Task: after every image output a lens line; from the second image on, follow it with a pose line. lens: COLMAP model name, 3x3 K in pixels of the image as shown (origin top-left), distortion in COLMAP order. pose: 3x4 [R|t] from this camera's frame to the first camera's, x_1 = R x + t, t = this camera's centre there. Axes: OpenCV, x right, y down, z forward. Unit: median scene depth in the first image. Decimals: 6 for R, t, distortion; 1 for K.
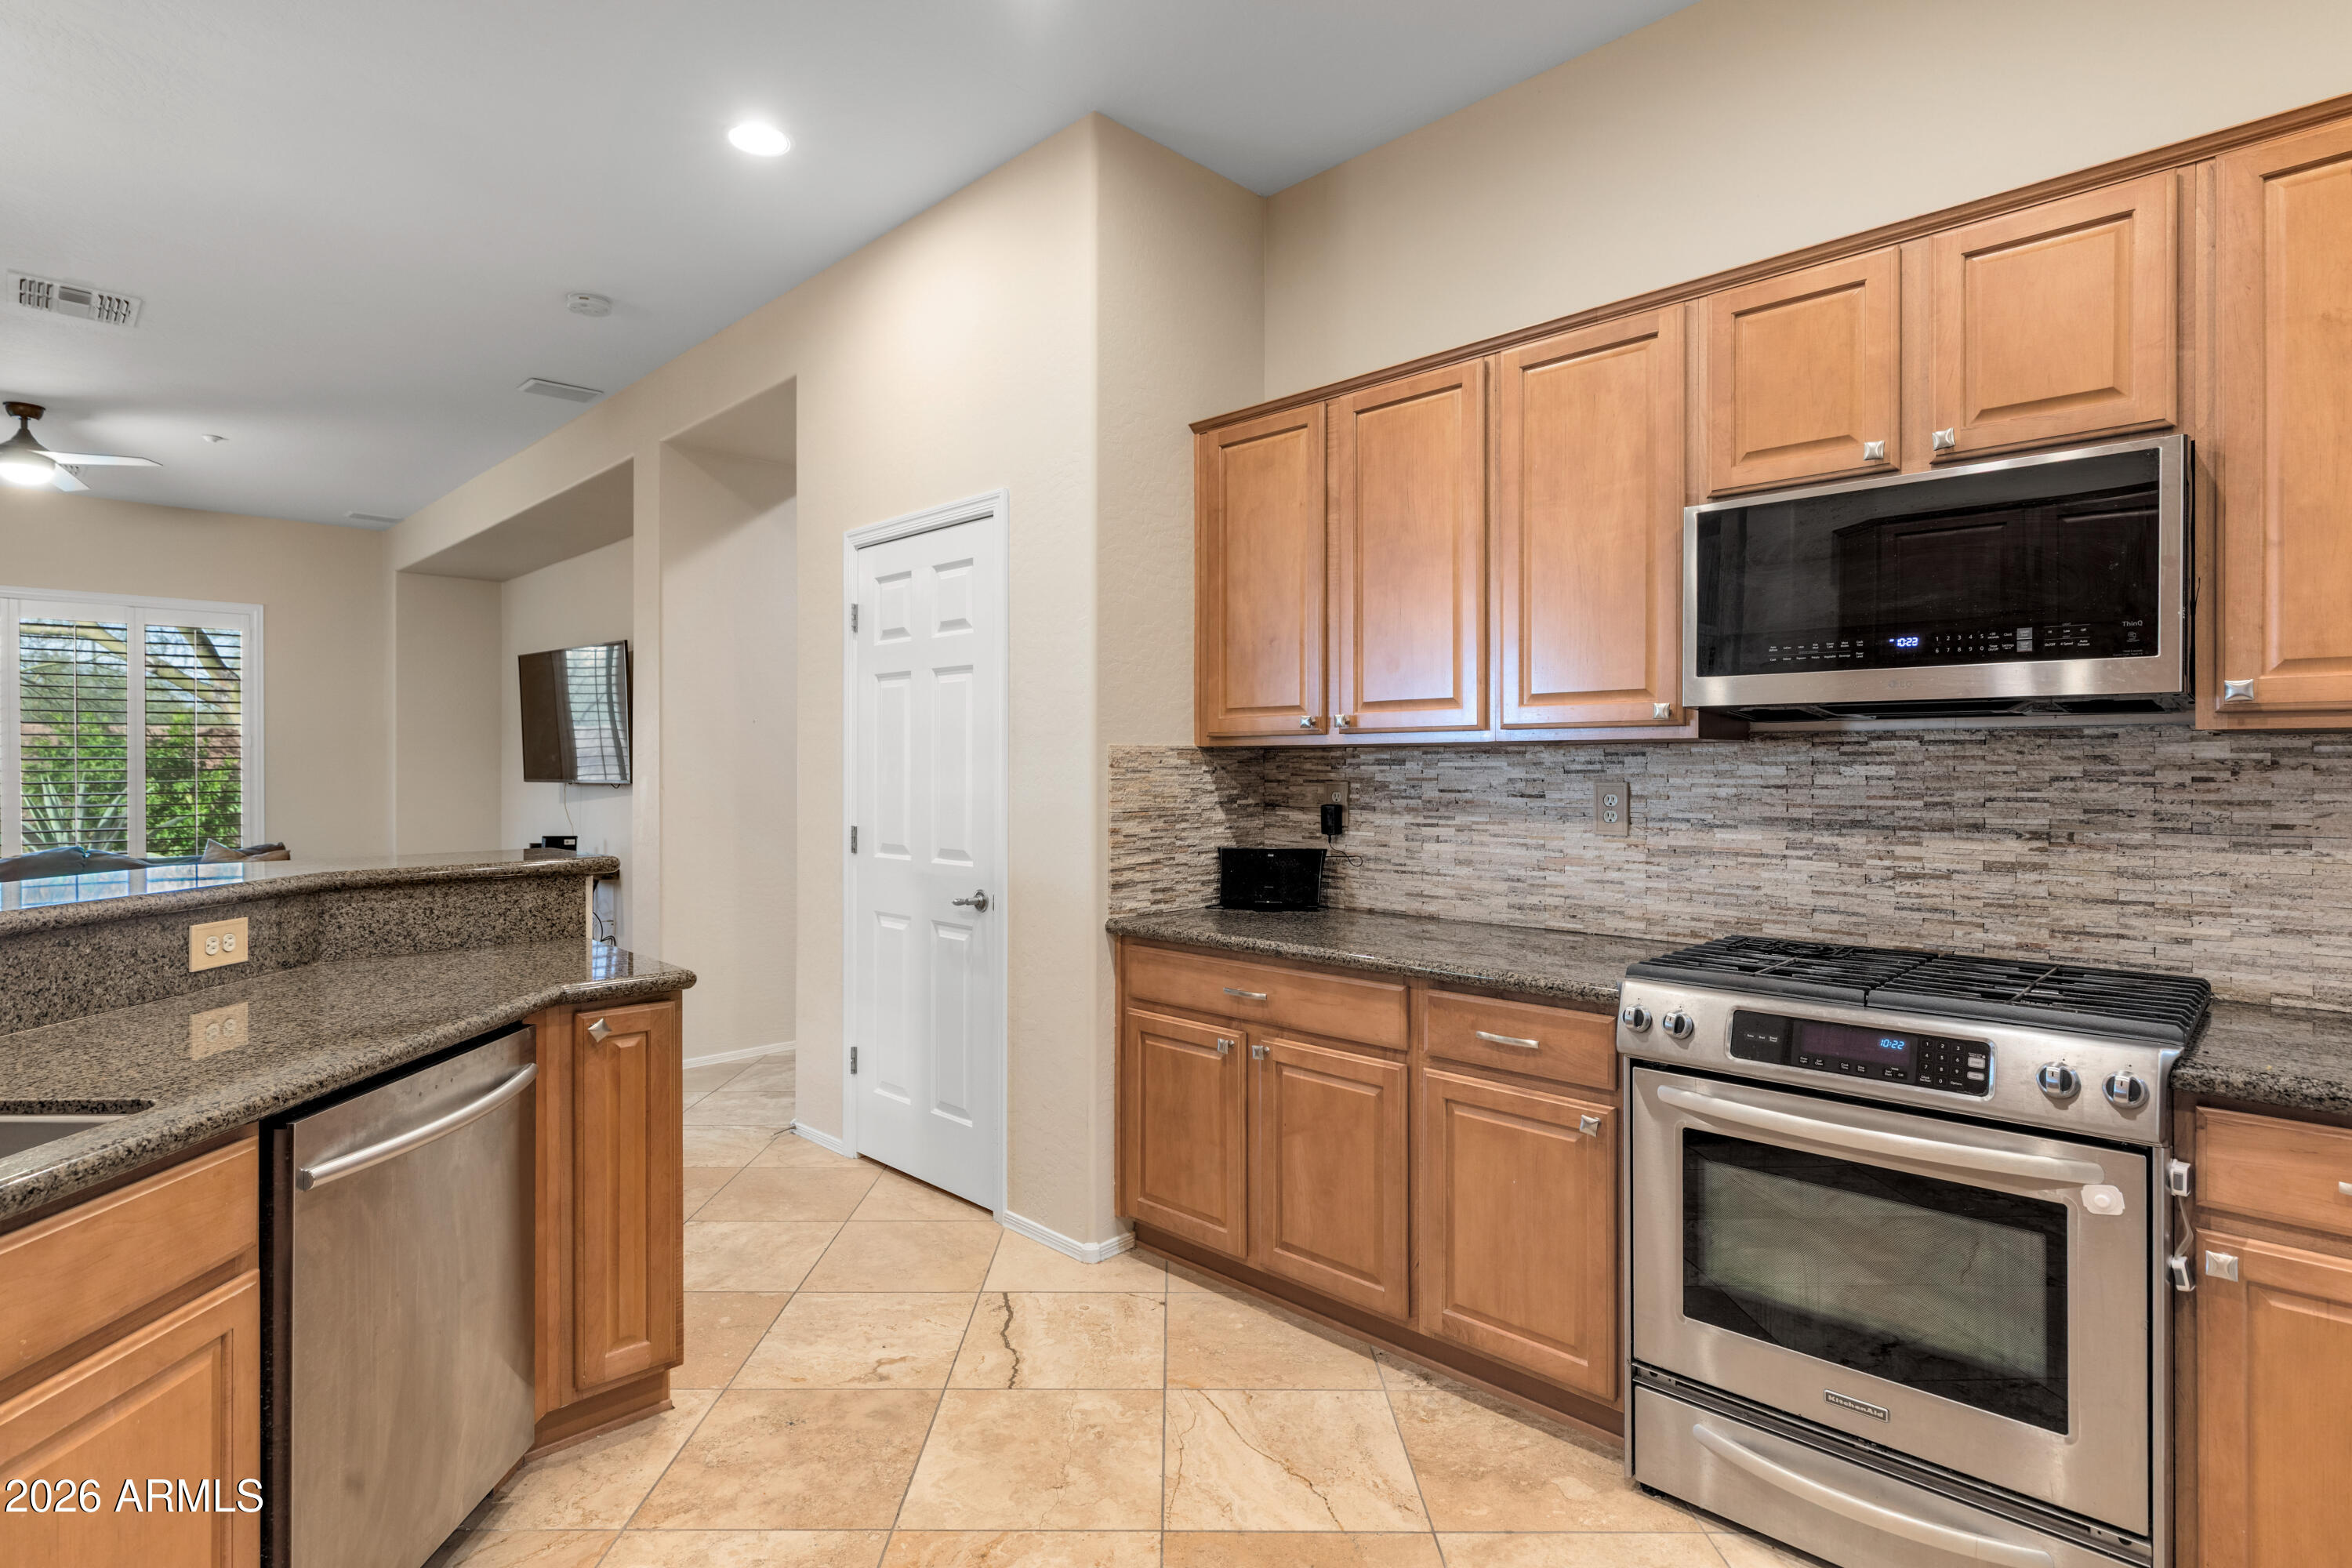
lens RADIAL K [[1249.1, 0, 1167.5], [0, 1249.1, 776.7], [0, 0, 1]] dist [-0.005592, -0.000465]
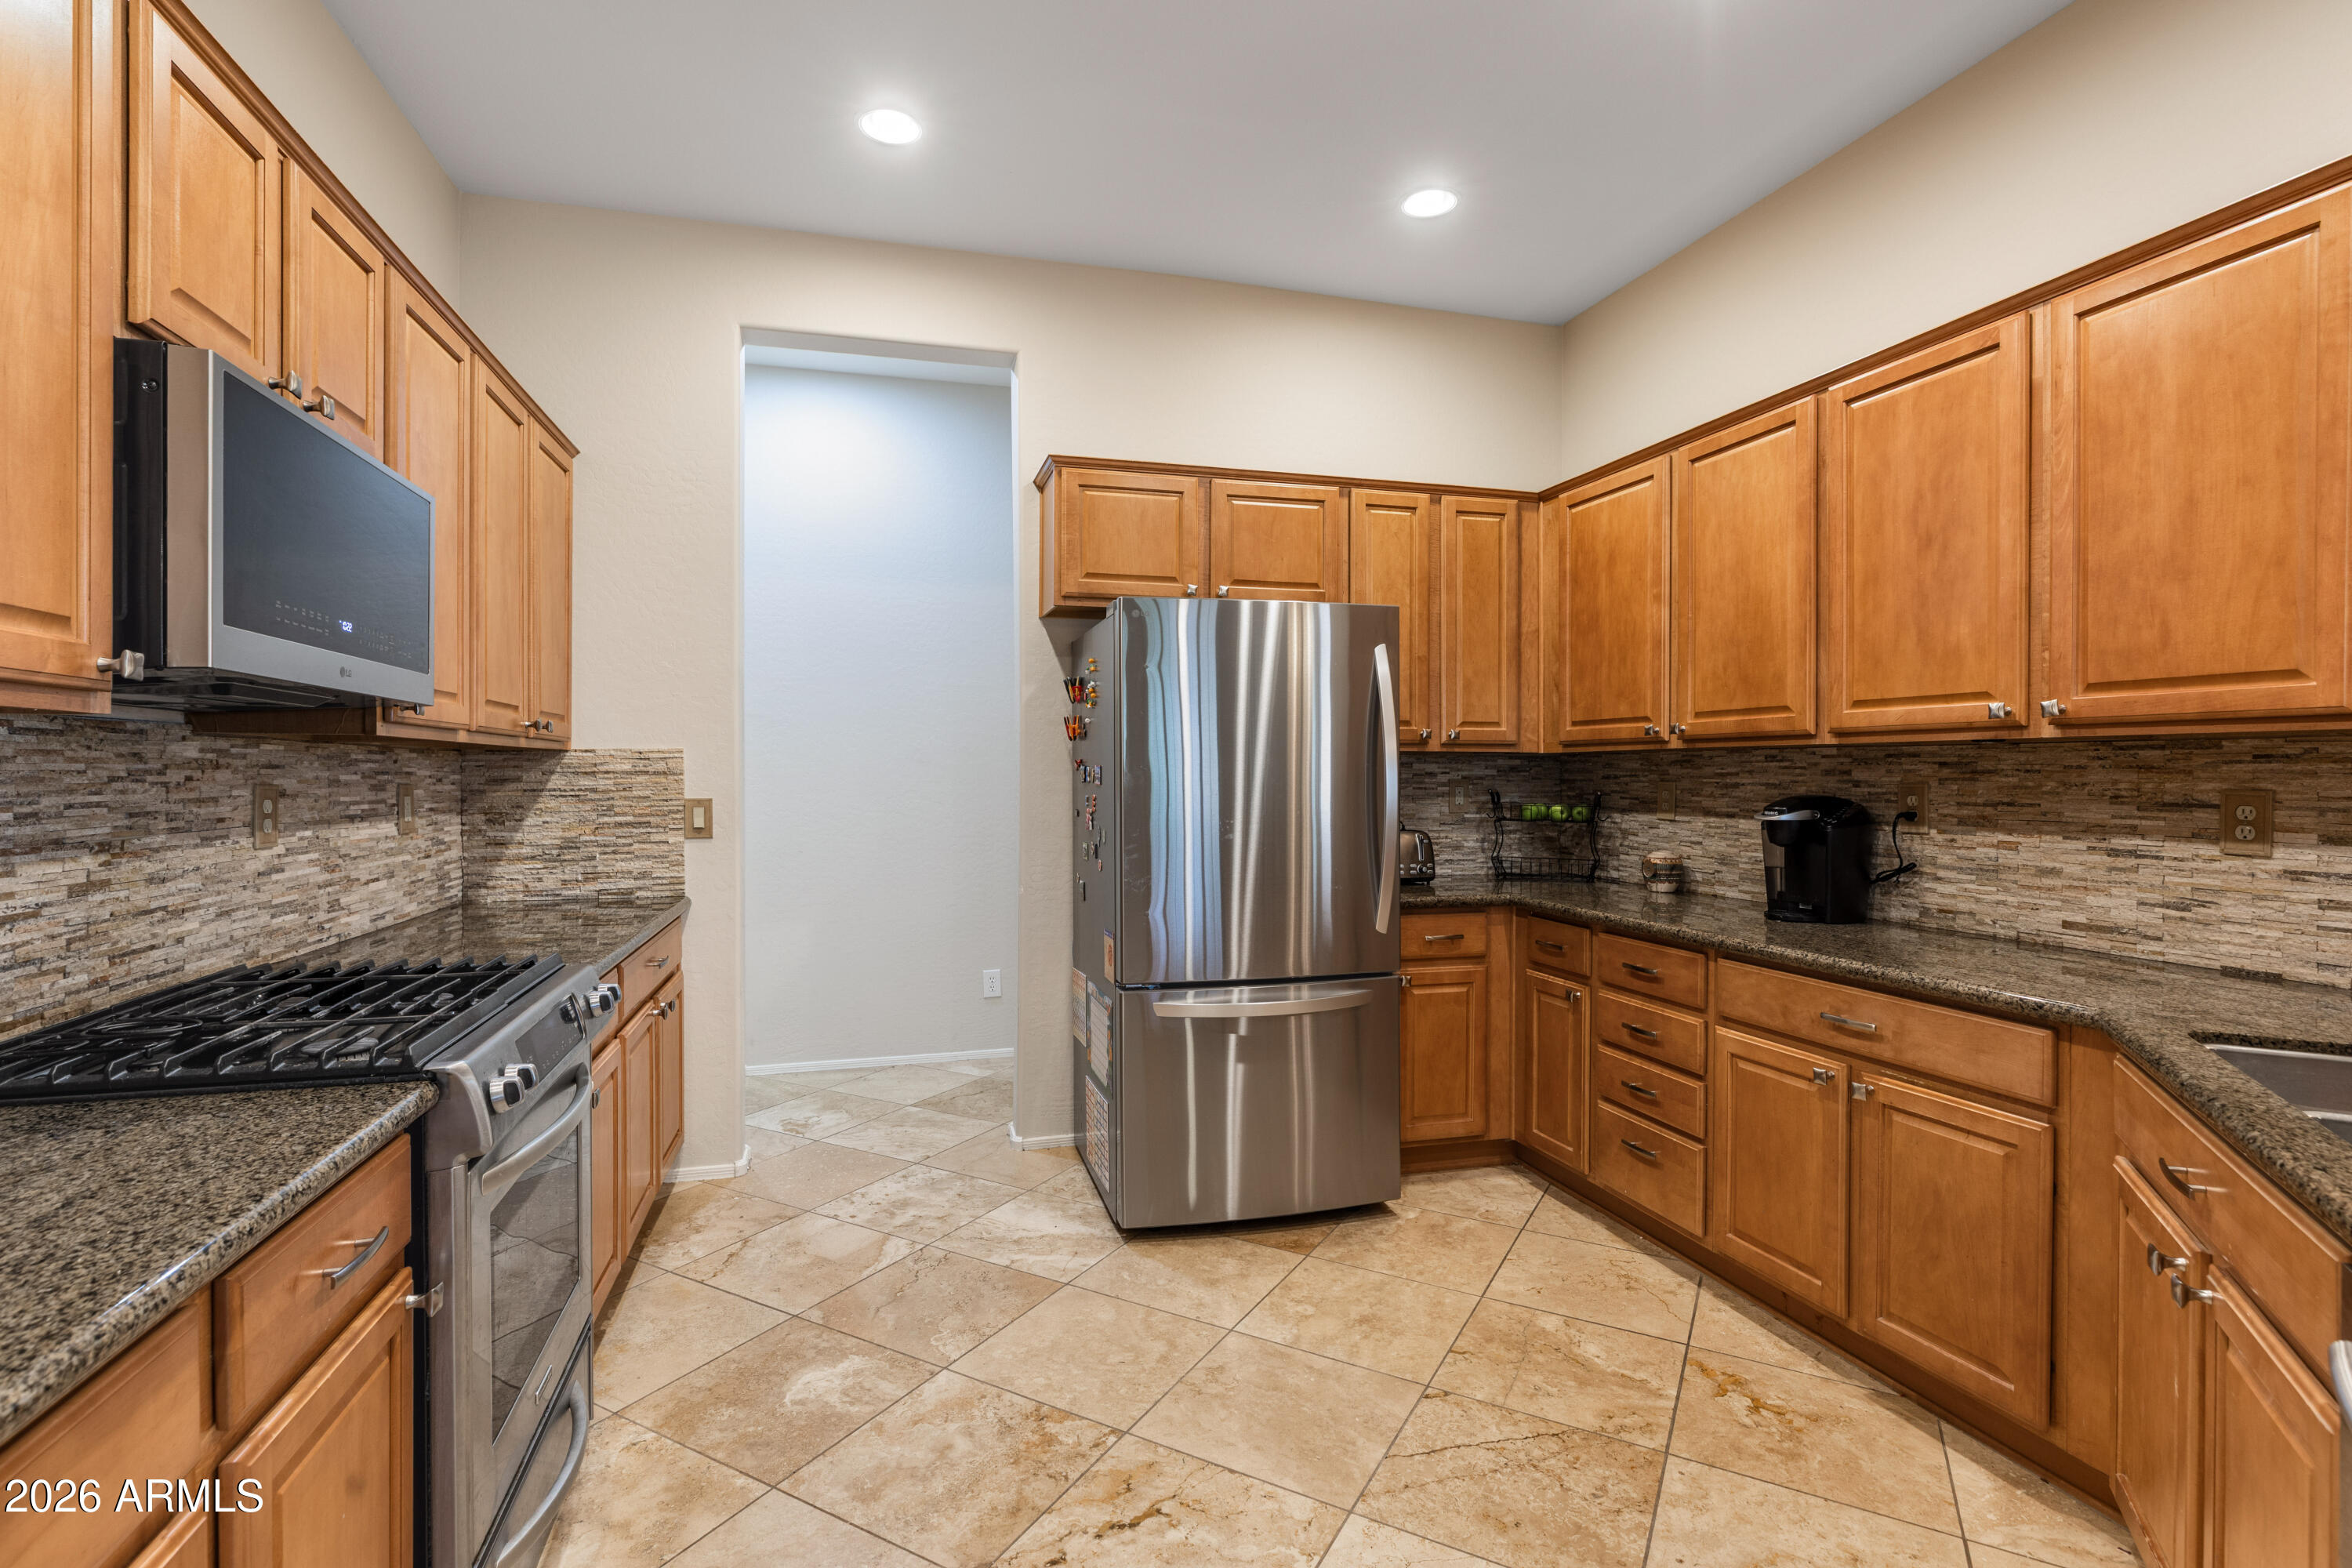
lens RADIAL K [[1112.6, 0, 1171.7], [0, 1112.6, 775.1], [0, 0, 1]] dist [-0.003871, 0.000149]
pose [[-0.879641, 0.002323, 0.475632, -0.288109], [0.008195, 0.999914, 0.010273, -0.002959], [-0.475567, 0.012934, -0.879585, 1.307498]]
